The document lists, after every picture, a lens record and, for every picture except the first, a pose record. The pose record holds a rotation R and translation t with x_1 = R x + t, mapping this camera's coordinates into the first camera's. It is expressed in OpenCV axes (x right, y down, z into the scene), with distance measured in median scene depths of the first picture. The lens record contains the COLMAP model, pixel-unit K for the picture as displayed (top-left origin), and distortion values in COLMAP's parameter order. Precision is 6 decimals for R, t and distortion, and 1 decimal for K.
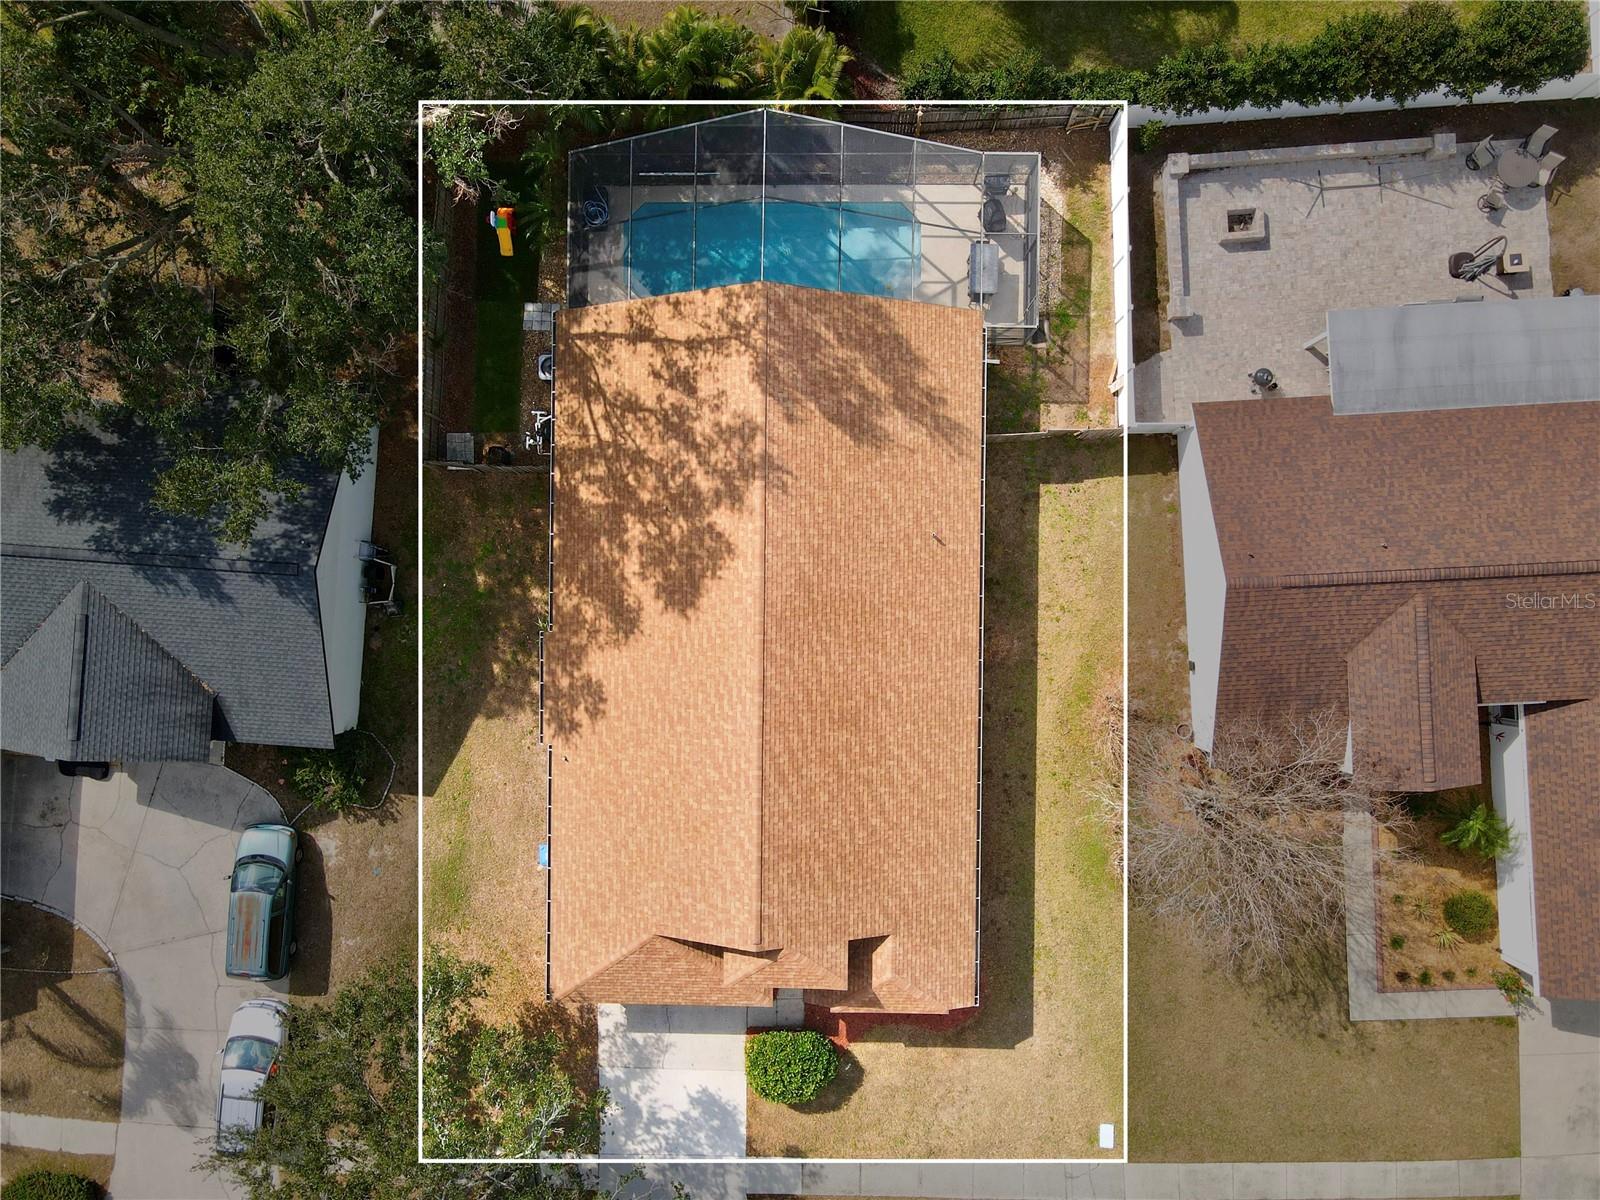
lens RADIAL K [[1129.8, 0, 800.0], [0, 1129.8, 600.0], [0, 0, 1]] dist [0.003162, 0.000141]
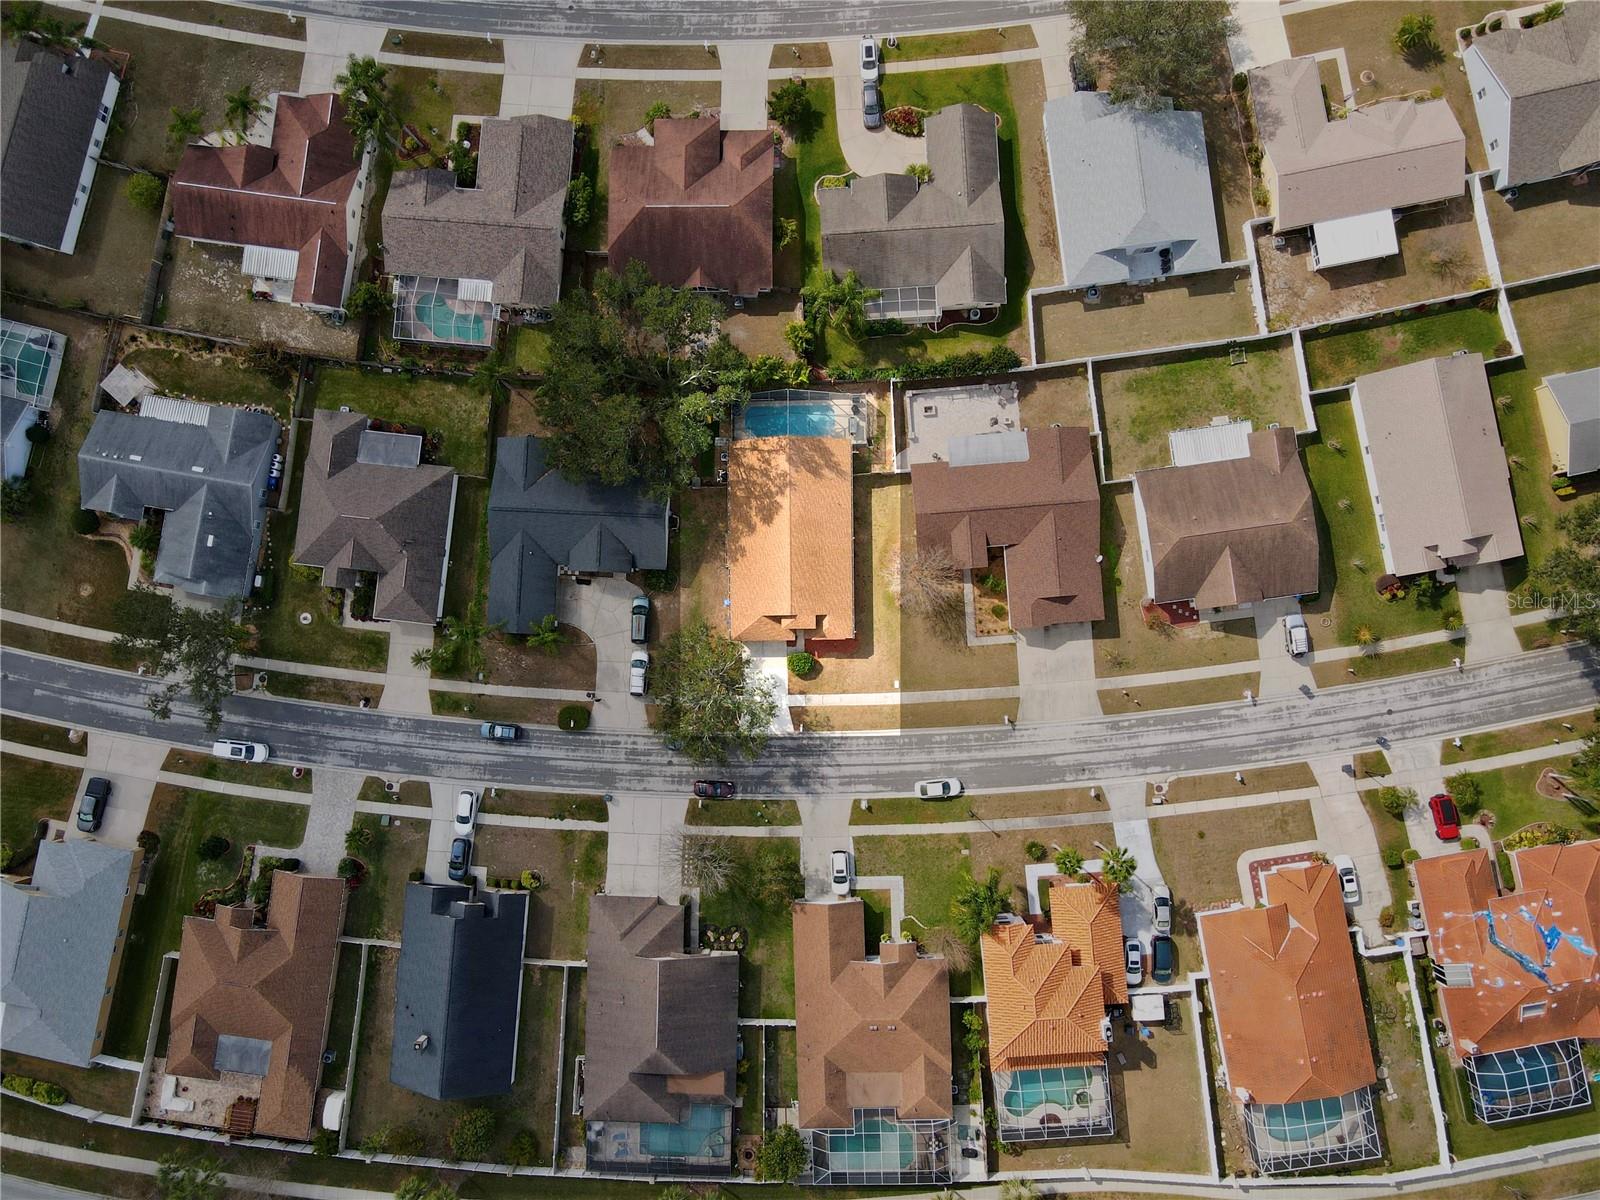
lens RADIAL K [[1129.8, 0, 800.0], [0, 1129.8, 600.0], [0, 0, 1]] dist [0.003162, 0.000141]
pose [[0.999739, -0.022787, 0.001657, -0.012100], [0.022832, 0.999118, -0.035247, 0.356348], [-0.000852, 0.035276, 0.999377, -2.441339]]
